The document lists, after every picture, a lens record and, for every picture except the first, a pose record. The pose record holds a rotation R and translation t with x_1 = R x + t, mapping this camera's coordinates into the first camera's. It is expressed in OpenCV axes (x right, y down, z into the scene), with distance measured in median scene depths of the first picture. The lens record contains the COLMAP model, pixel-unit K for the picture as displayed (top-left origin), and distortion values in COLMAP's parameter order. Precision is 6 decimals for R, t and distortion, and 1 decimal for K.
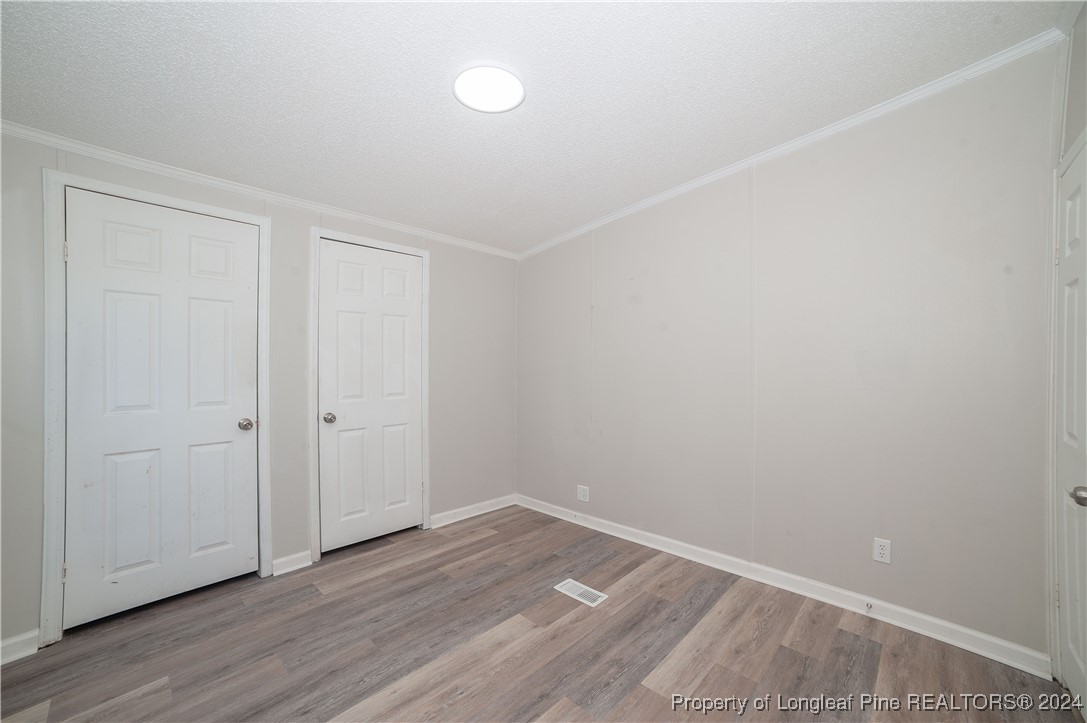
lens RADIAL K [[436.7, 0, 543.5], [0, 436.7, 361.5], [0, 0, 1]] dist [-0.098159, 0.041912]
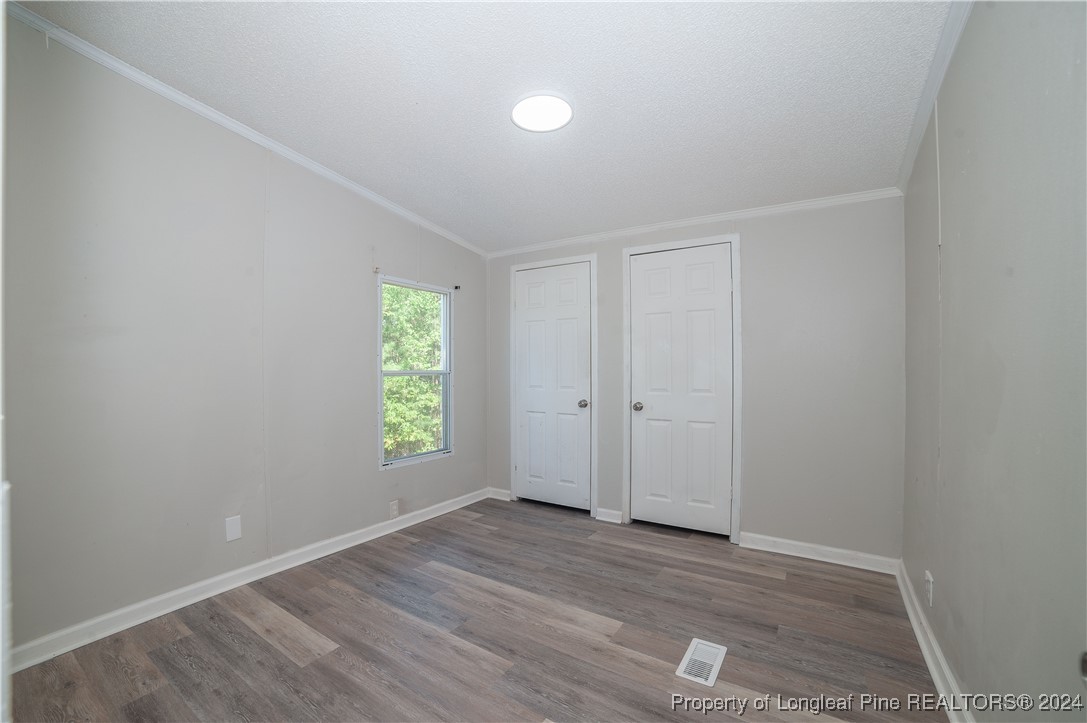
lens RADIAL K [[445.3, 0, 511.2], [0, 445.3, 370.4], [0, 0, 1]] dist [-0.049013, 0.000209]
pose [[0.140687, -0.000122, -0.990054, 0.733615], [0.004326, 0.999991, 0.000491, 0.034633], [0.990045, -0.004352, 0.140686, 0.534399]]
